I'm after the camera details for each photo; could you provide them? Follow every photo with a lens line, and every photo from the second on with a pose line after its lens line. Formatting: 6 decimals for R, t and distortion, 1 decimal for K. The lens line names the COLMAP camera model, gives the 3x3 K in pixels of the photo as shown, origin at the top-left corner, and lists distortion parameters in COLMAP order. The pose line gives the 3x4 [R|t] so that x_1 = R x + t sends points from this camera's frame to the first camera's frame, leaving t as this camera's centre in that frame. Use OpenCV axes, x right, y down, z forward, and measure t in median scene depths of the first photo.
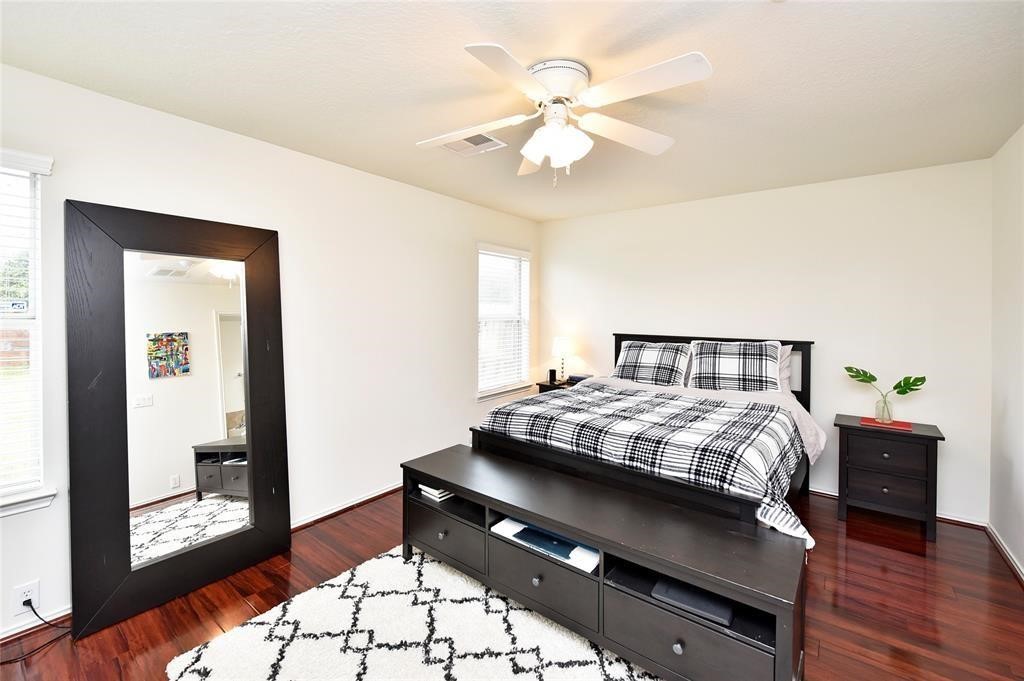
lens RADIAL K [[420.8, 0, 509.8], [0, 420.8, 324.1], [0, 0, 1]] dist [-0.010376, -0.000690]
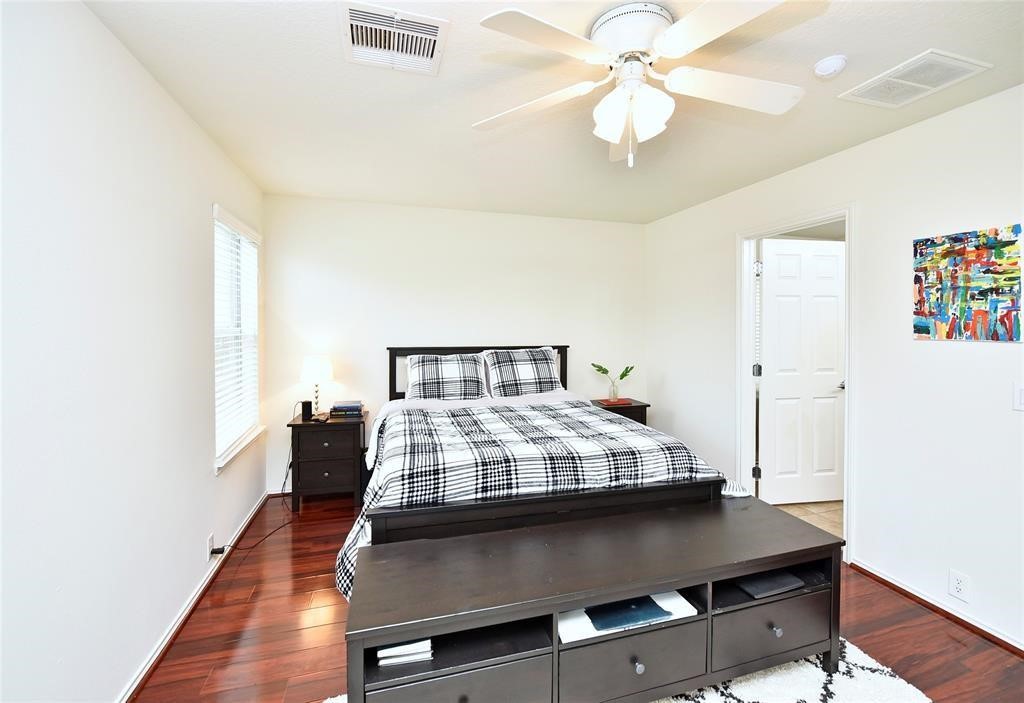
lens RADIAL K [[424.8, 0, 509.7], [0, 424.8, 322.3], [0, 0, 1]] dist [-0.001284, -0.000162]
pose [[0.590407, -0.003887, 0.807096, -0.397318], [0.023064, 0.999661, -0.012057, -0.016078], [-0.806776, 0.025733, 0.590297, 0.392355]]
